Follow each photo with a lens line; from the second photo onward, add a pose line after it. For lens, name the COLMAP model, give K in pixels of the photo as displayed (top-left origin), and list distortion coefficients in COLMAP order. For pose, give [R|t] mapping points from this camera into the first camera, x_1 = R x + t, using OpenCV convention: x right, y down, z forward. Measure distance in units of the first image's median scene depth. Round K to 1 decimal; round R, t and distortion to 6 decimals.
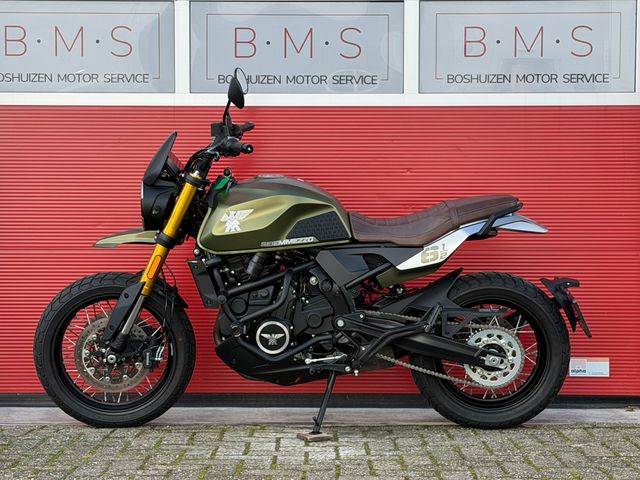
lens RADIAL K [[1426.1, 0, 319.1], [0, 1426.1, 246.6], [0, 0, 1]] dist [0.137837, 0.000000]
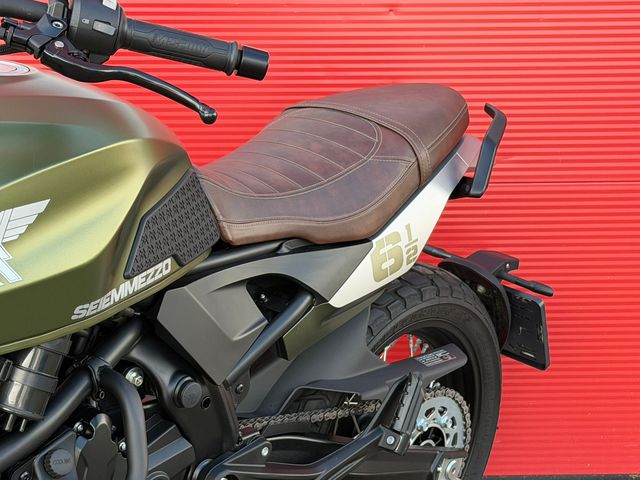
lens RADIAL K [[1426.1, 0, 327.6], [0, 1426.1, 258.2], [0, 0, 1]] dist [0.137837, 0.000000]
pose [[0.640677, -0.150580, 0.752900, -0.225255], [0.017093, 0.983135, 0.182083, -0.065062], [-0.767621, -0.103787, 0.632445, 0.764367]]
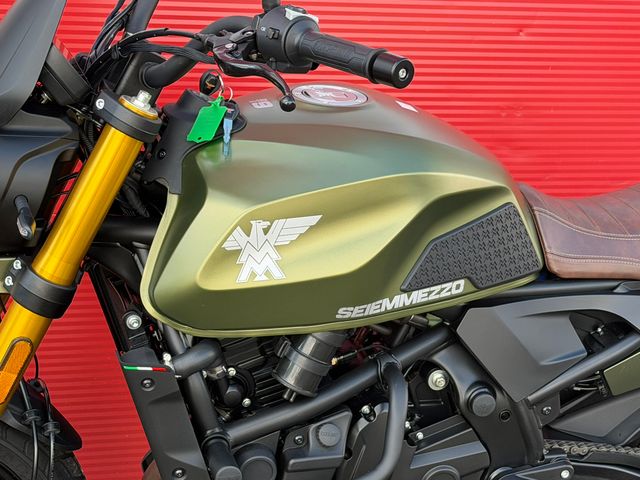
lens RADIAL K [[1426.1, 0, 315.3], [0, 1426.1, 250.6], [0, 0, 1]] dist [0.137837, 0.000000]
pose [[0.958923, -0.023917, 0.282656, -0.141925], [-0.037334, 0.977130, 0.209339, -0.088037], [-0.281198, -0.211292, 0.936100, 0.671213]]
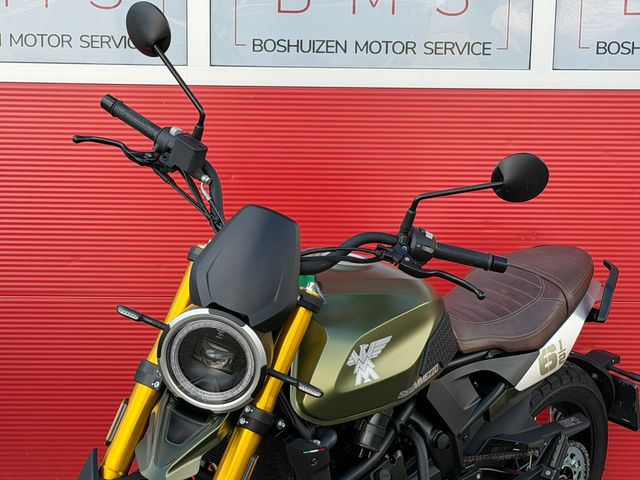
lens RADIAL K [[1426.1, 0, 309.2], [0, 1426.1, 257.4], [0, 0, 1]] dist [0.137837, 0.000000]
pose [[0.673856, -0.112052, 0.730317, -0.454989], [0.004118, 0.988988, 0.147940, -0.134429], [-0.738852, -0.096683, 0.666896, 0.654964]]
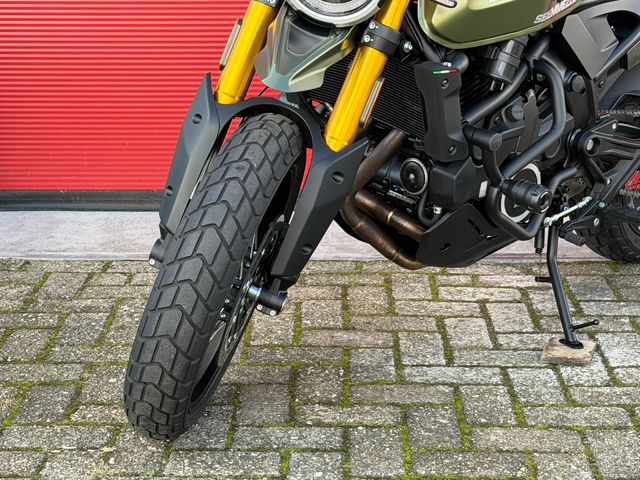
lens RADIAL K [[1426.1, 0, 307.8], [0, 1426.1, 256.2], [0, 0, 1]] dist [0.137837, 0.000000]
pose [[0.710245, -0.217763, 0.669426, -0.447749], [0.026604, 0.958575, 0.283597, -0.066352], [-0.703452, -0.183614, 0.686616, 0.686167]]
